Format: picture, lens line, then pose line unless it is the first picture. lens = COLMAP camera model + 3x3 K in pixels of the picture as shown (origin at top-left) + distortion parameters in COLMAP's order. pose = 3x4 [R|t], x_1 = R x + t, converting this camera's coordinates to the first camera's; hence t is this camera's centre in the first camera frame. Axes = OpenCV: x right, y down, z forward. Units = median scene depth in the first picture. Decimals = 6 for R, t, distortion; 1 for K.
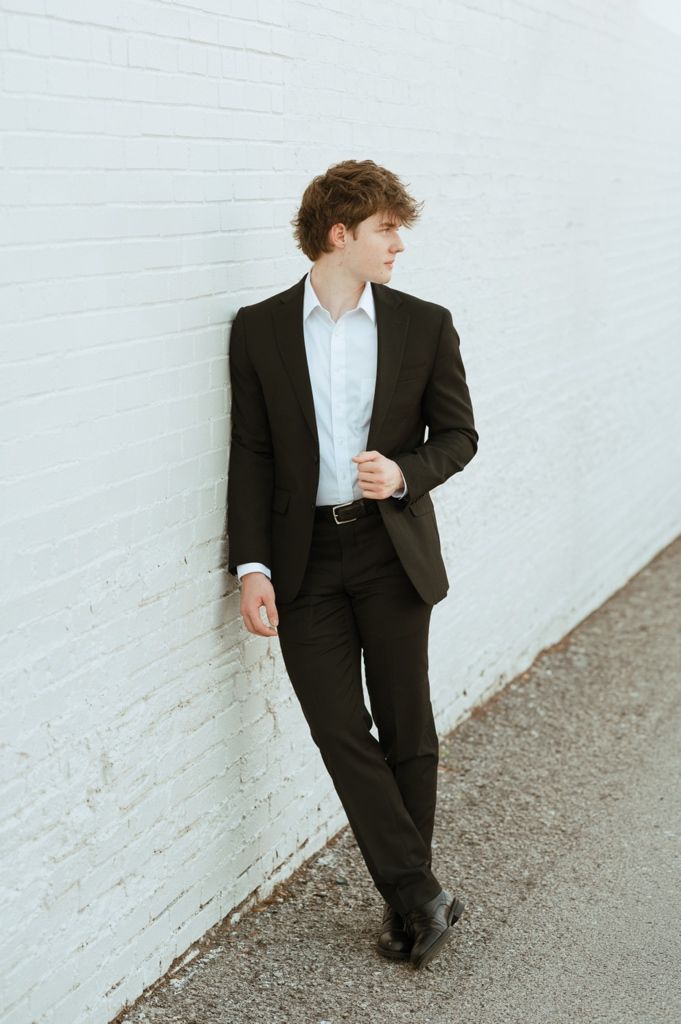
lens RADIAL K [[2420.9, 0, 254.6], [0, 2420.9, 525.3], [0, 0, 1]] dist [0.001719, 0.000000]
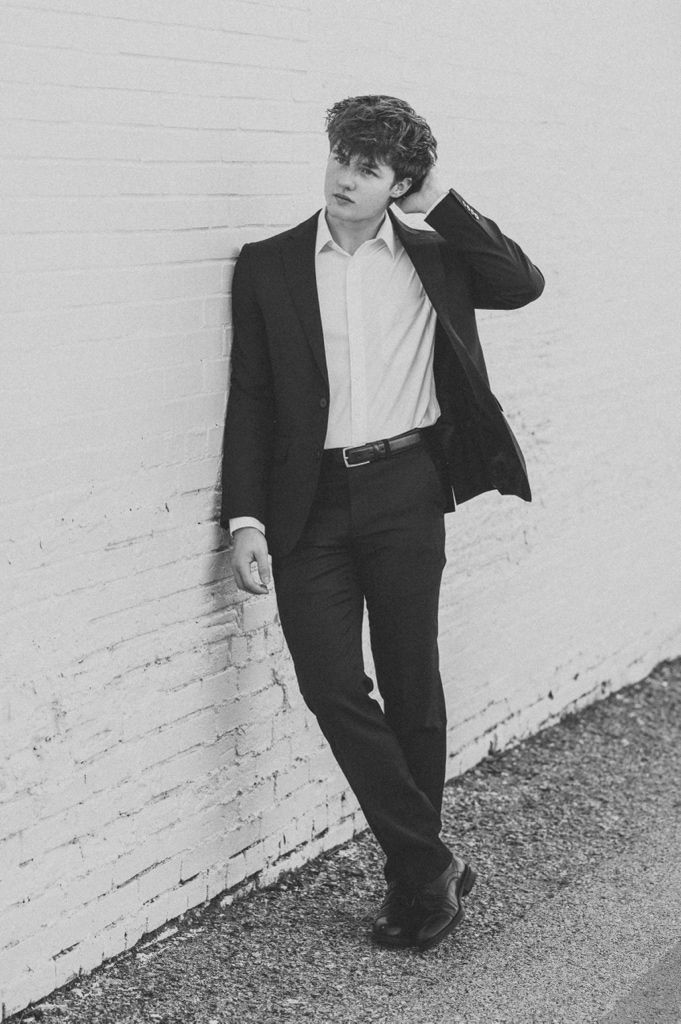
lens RADIAL K [[2824.5, 0, 336.1], [0, 2824.5, 484.0], [0, 0, 1]] dist [-0.007290, 0.000000]
pose [[0.998266, 0.024493, -0.053524, 0.089601], [-0.026043, 0.999256, -0.028454, 0.032659], [0.052787, 0.029799, 0.998161, -0.085947]]
